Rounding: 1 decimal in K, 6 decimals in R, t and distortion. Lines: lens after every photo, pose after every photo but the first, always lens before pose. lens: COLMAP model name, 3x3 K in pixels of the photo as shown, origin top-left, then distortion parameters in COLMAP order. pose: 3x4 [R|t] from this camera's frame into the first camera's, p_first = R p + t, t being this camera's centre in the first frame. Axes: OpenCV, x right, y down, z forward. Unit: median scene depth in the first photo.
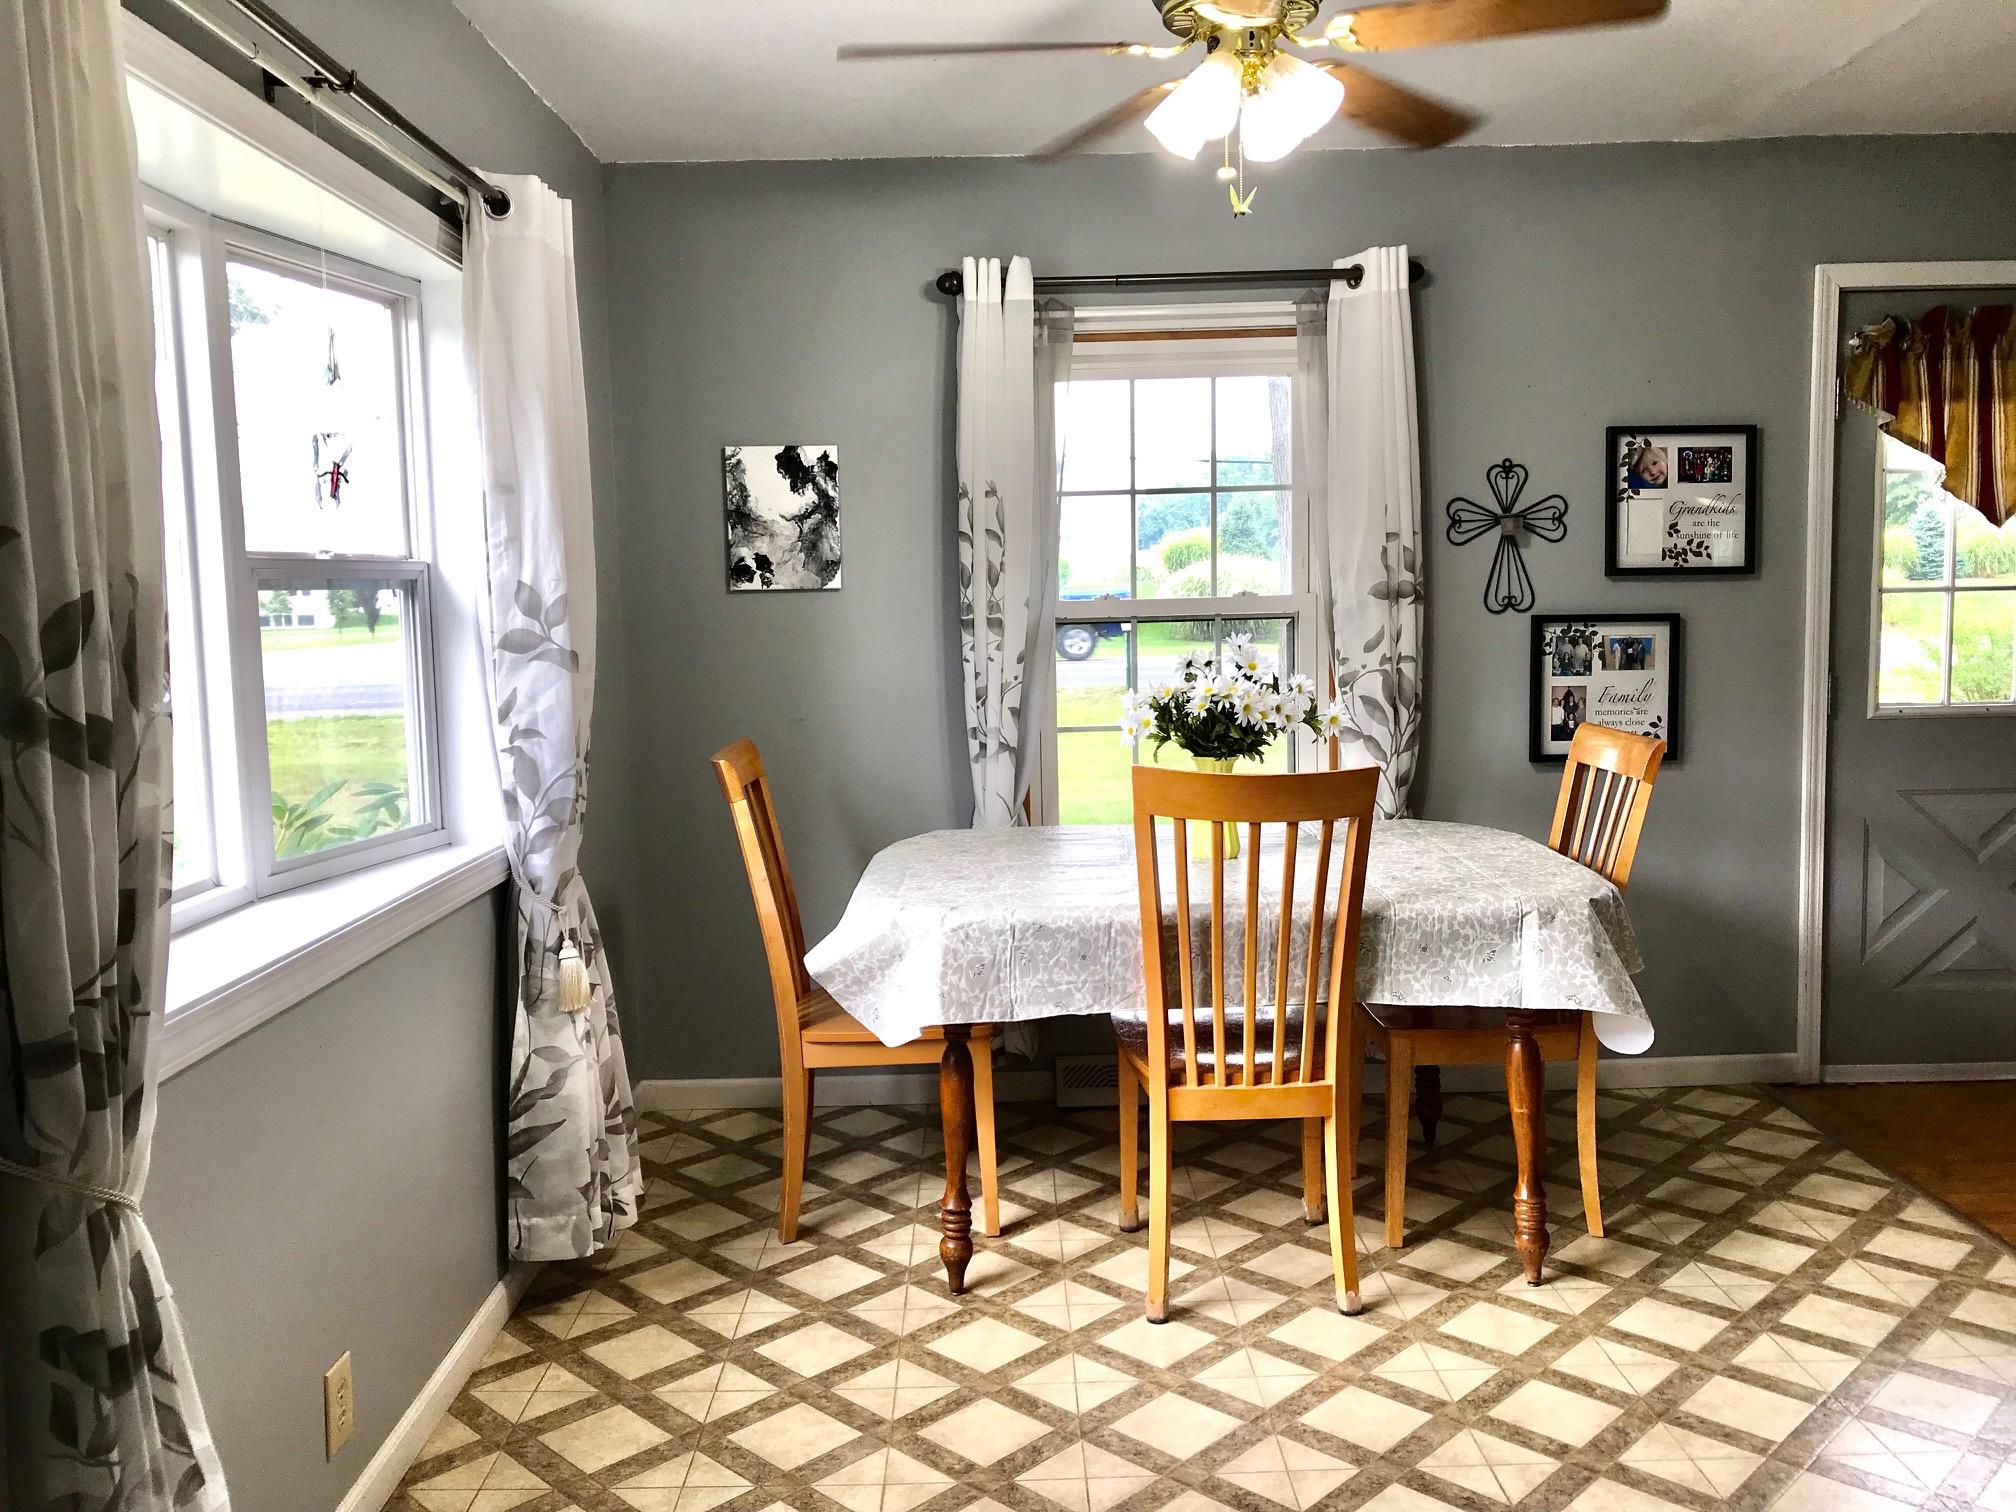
lens RADIAL K [[1675.6, 0, 1008.5], [0, 1675.6, 757.7], [0, 0, 1]] dist [0.018948, -0.021797]
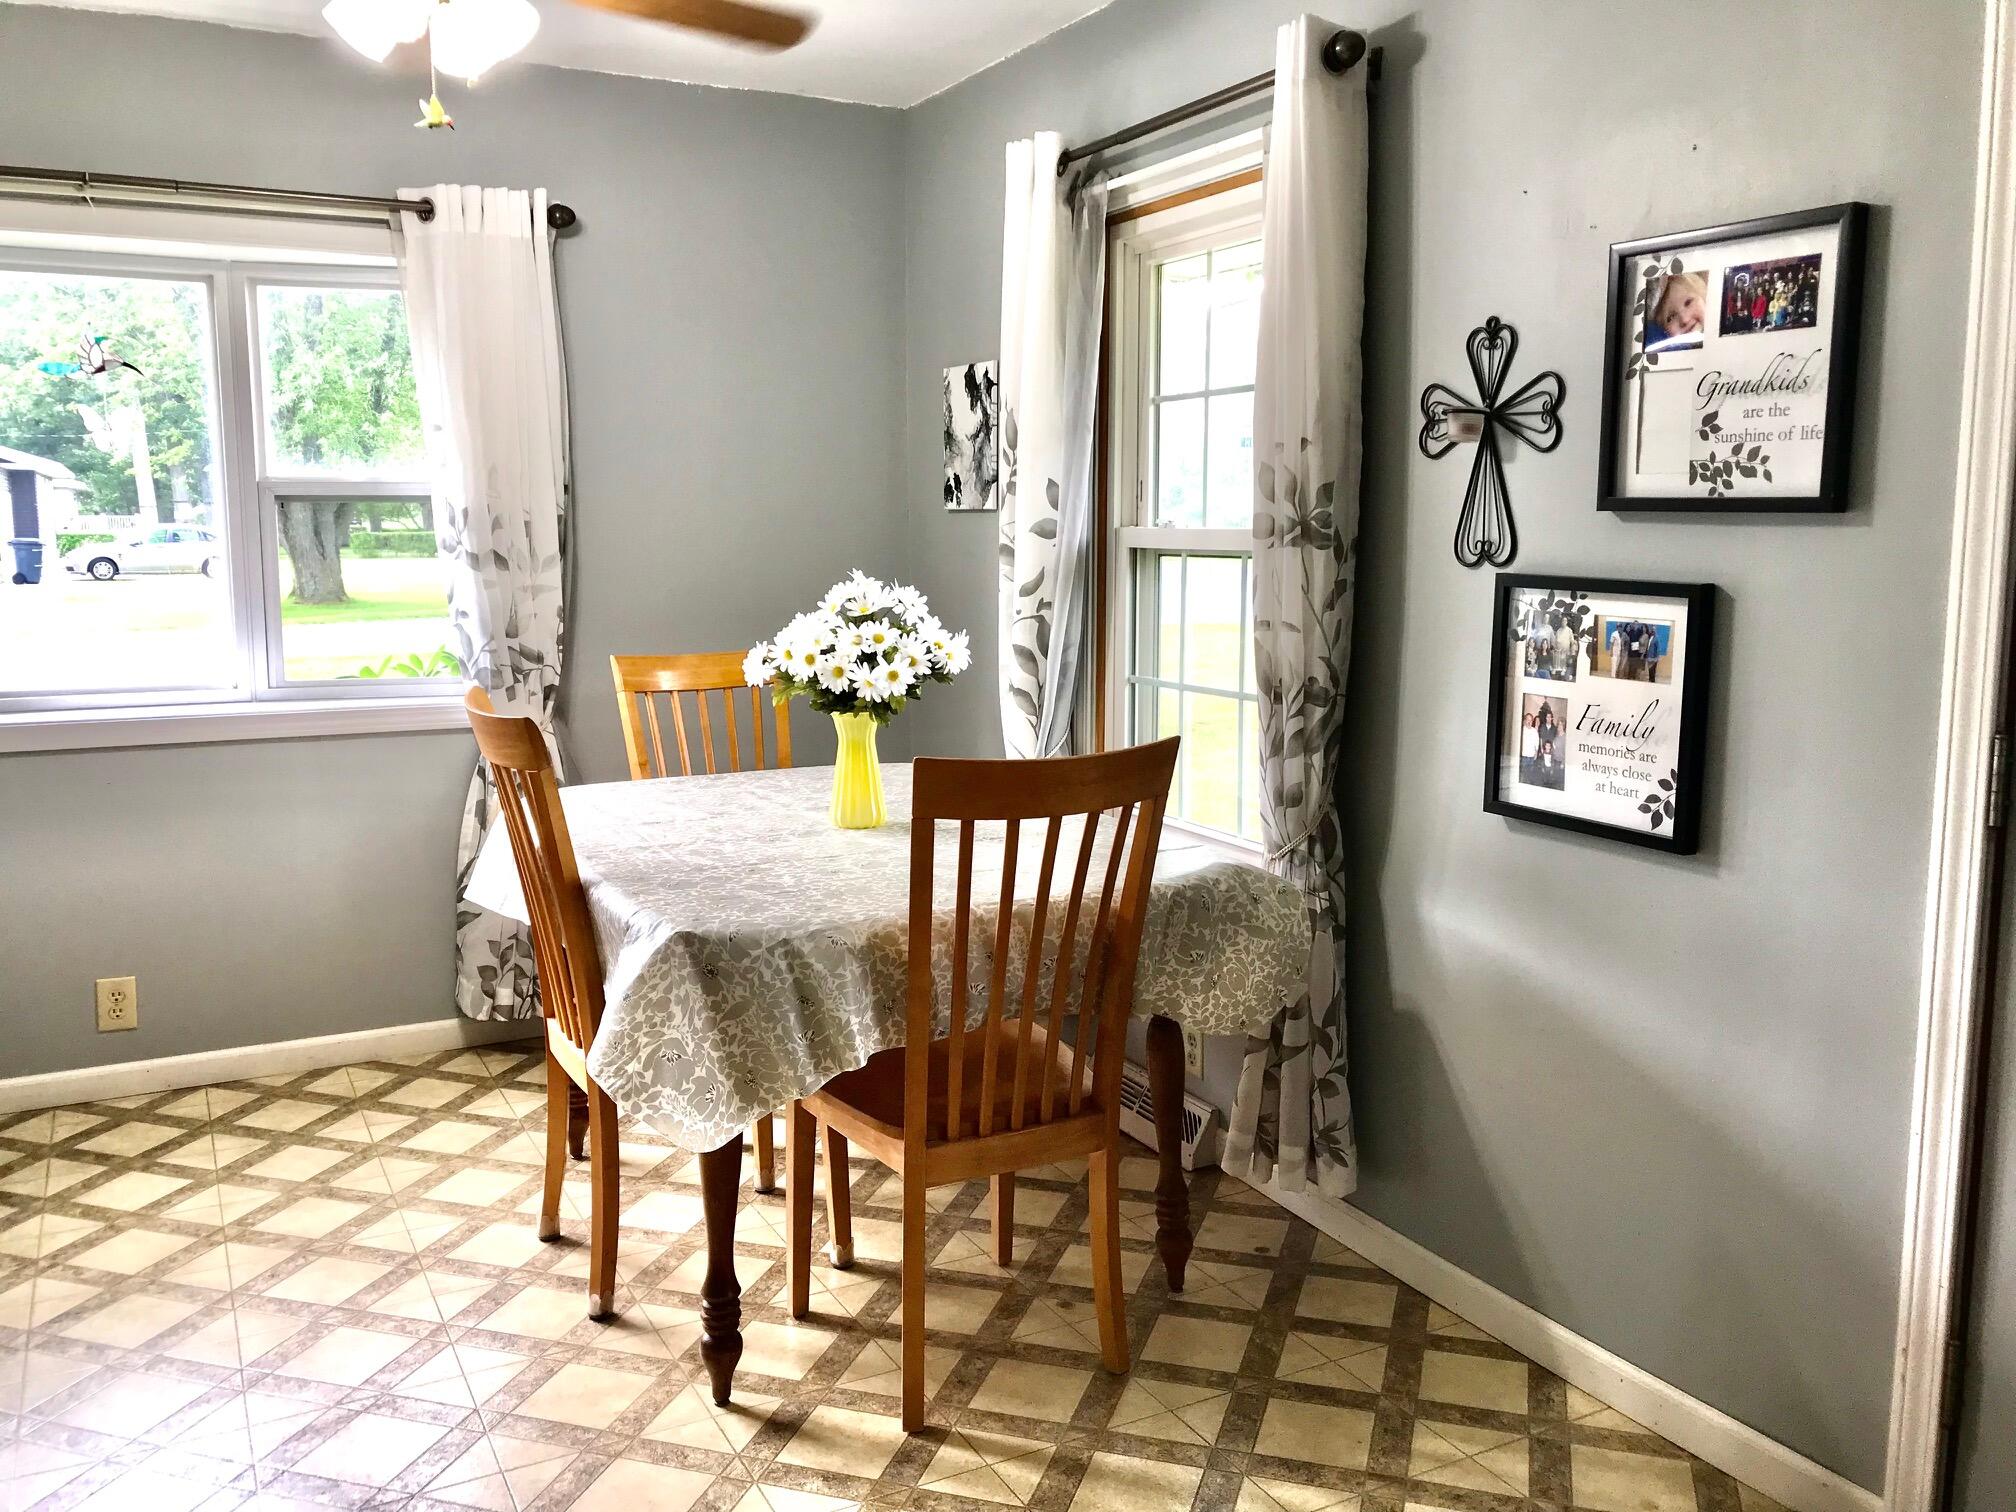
lens RADIAL K [[1675.6, 0, 1006.5], [0, 1675.6, 754.3], [0, 0, 1]] dist [0.018948, -0.021797]
pose [[0.447745, 0.146917, -0.882009, 0.781531], [-0.097184, 0.988562, 0.115331, -0.072708], [0.888864, 0.034078, 0.456902, 0.563250]]
